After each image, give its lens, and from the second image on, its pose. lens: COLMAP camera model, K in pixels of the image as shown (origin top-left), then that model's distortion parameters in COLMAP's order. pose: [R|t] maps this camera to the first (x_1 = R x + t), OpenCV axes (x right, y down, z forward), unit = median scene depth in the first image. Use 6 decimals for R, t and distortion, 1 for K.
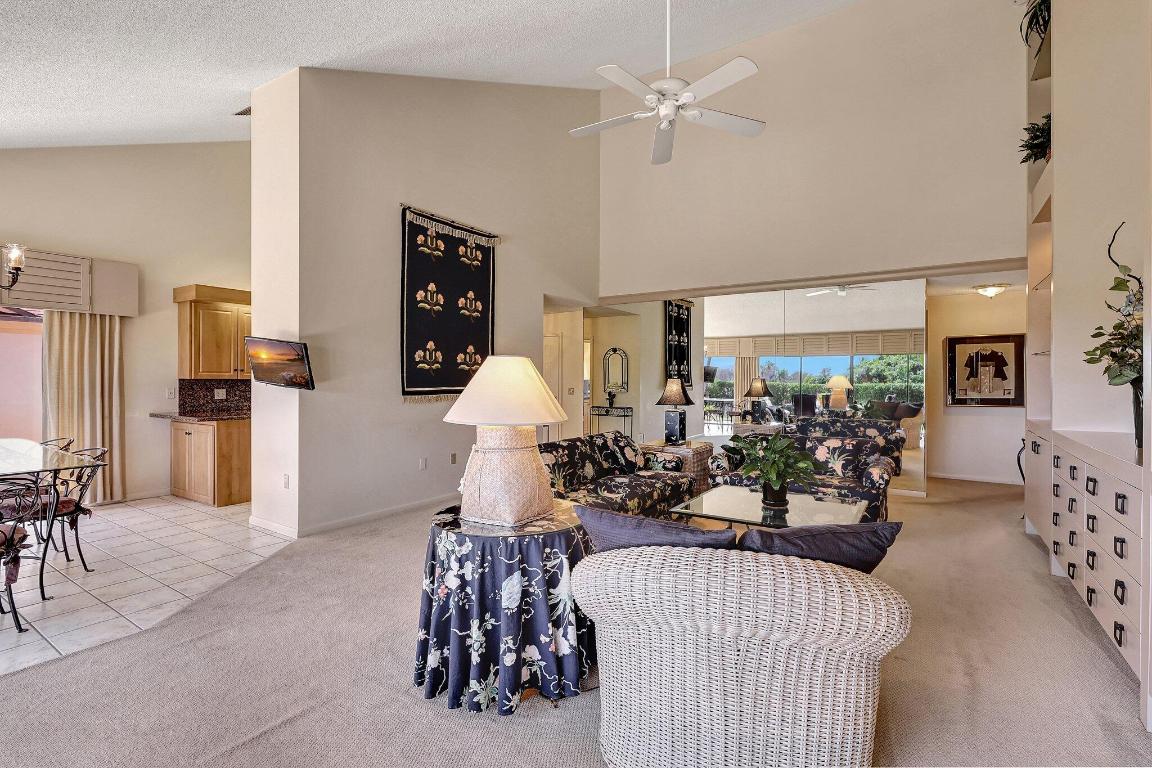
lens RADIAL K [[538.5, 0, 569.4], [0, 538.5, 381.9], [0, 0, 1]] dist [0.004421, 0.001162]
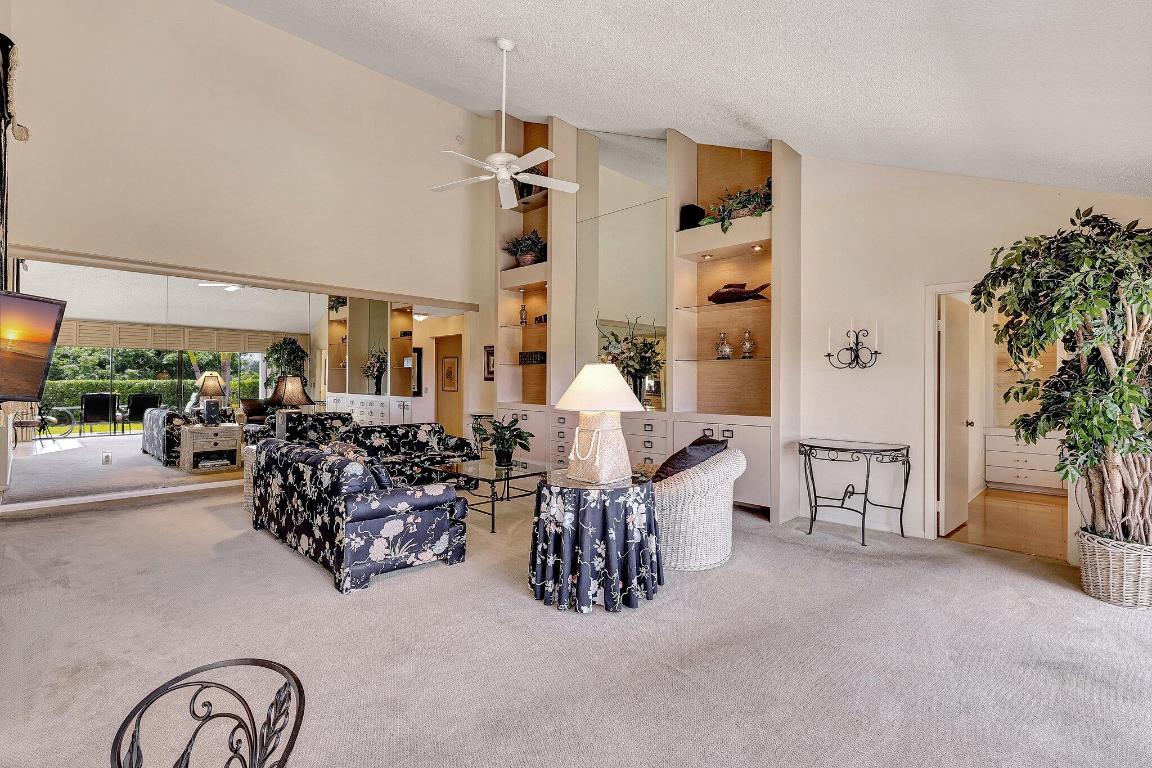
lens RADIAL K [[538.5, 0, 565.8], [0, 538.5, 382.2], [0, 0, 1]] dist [0.004421, 0.001162]
pose [[0.222724, -0.003803, 0.974874, -0.343541], [-0.004187, 0.999979, 0.004858, -0.003146], [-0.974872, -0.005164, 0.222704, 0.185091]]
